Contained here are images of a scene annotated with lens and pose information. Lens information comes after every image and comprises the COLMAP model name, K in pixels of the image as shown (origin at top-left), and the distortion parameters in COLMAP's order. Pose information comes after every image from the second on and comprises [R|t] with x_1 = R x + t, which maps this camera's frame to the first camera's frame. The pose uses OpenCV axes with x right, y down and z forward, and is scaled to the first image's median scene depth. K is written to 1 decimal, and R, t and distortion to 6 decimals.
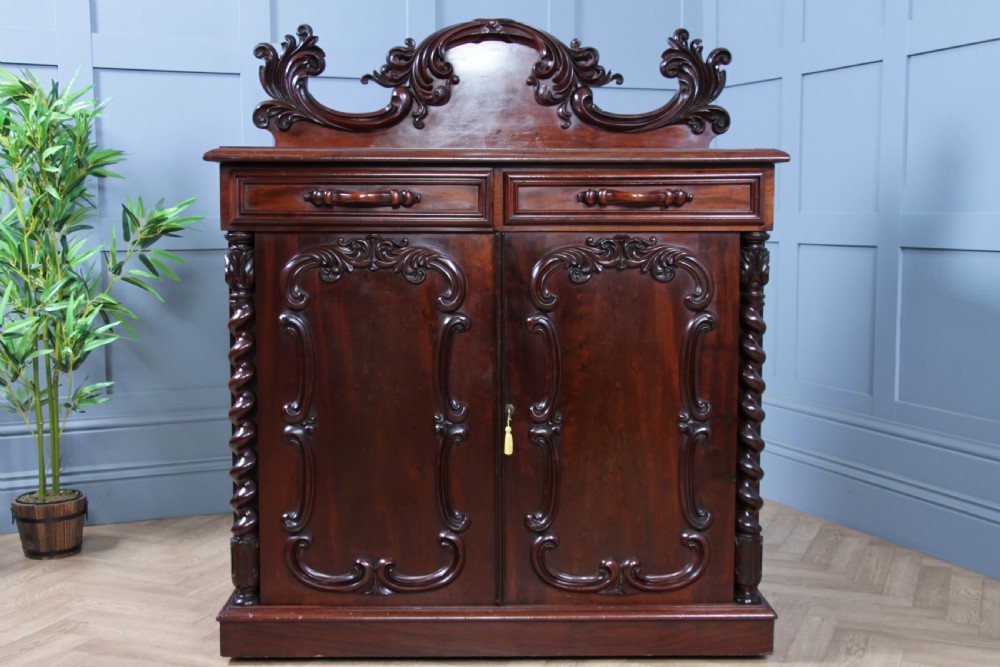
lens RADIAL K [[1230.7, 0, 500.0], [0, 1230.7, 333.5], [0, 0, 1]] dist [-0.024764, 0.001371]
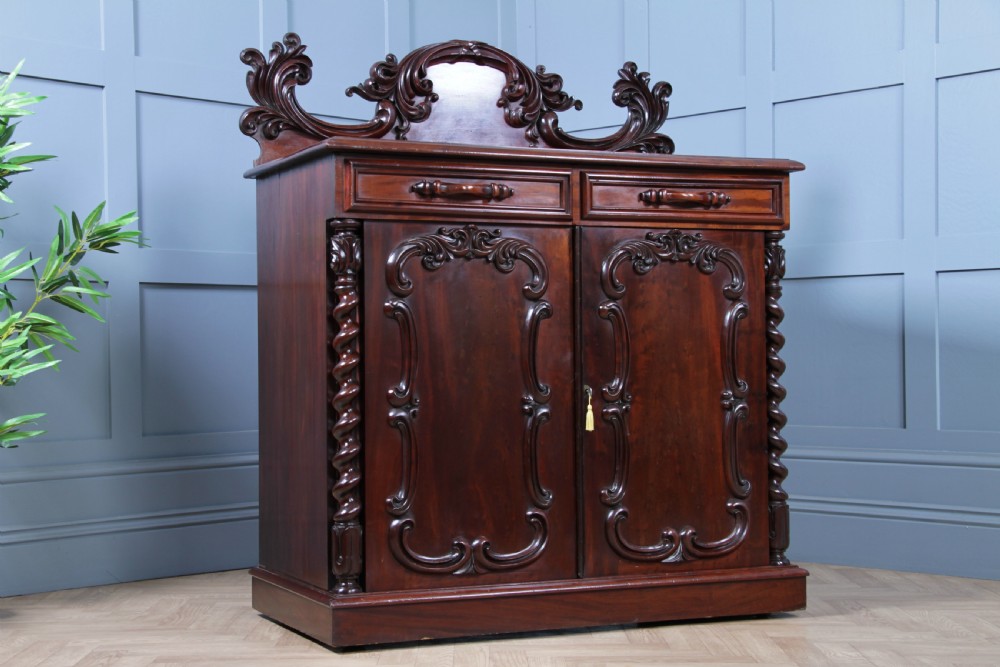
lens RADIAL K [[1630.7, 0, 500.0], [0, 1630.7, 333.5], [0, 0, 1]] dist [0.132774, 0.096912]
pose [[0.920266, -0.003013, 0.391283, -0.621143], [0.047549, 0.993421, -0.104183, 0.157721], [-0.388395, 0.114482, 0.914354, -0.283663]]
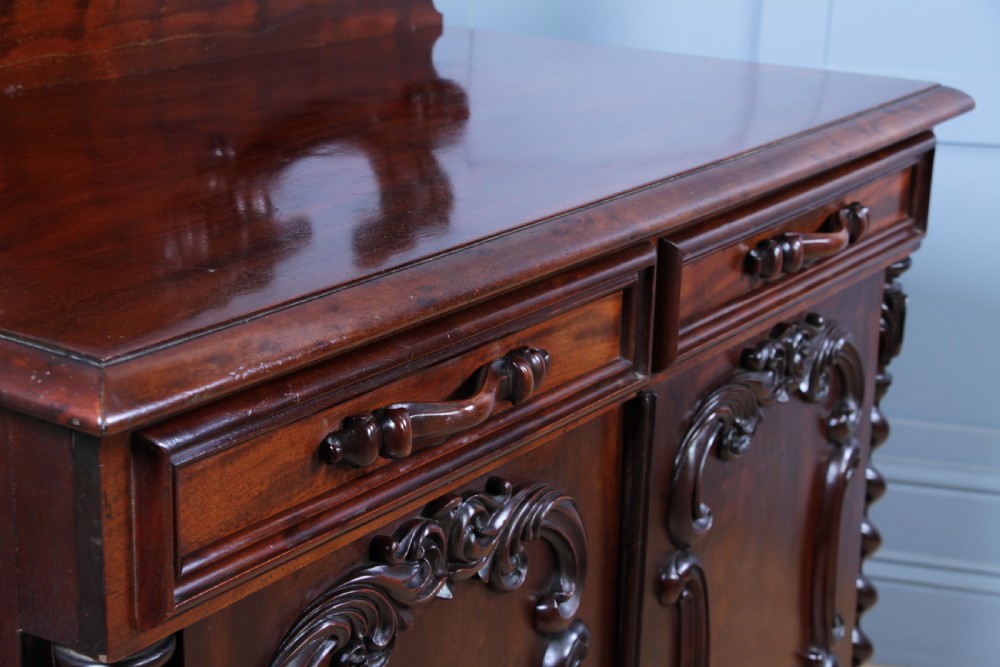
lens RADIAL K [[1825.0, 0, 500.0], [0, 1825.0, 333.5], [0, 0, 1]] dist [0.184490, -0.006969]
pose [[0.577136, -0.226179, 0.784702, -0.457889], [0.050141, 0.968883, 0.242388, -0.235571], [-0.815107, -0.100545, 0.570518, 0.703801]]
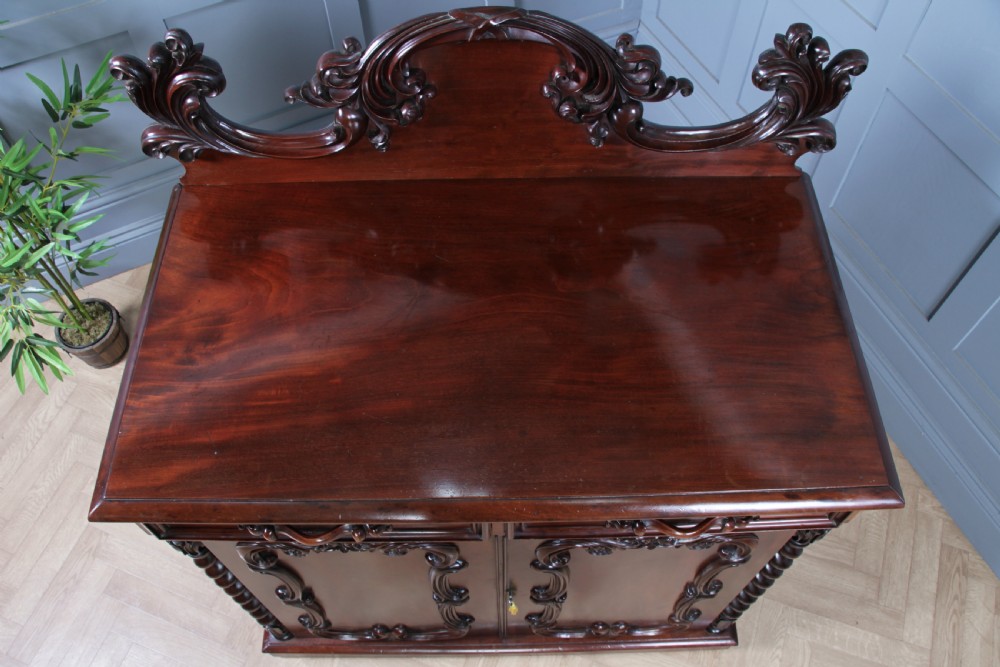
lens RADIAL K [[800.7, 0, 500.0], [0, 800.7, 333.5], [0, 0, 1]] dist [-0.165691, 0.120253]
pose [[0.999949, 0.000187, -0.010141, 0.005109], [0.007839, 0.620173, 0.784426, -0.540398], [0.006436, -0.784465, 0.620139, 0.779508]]
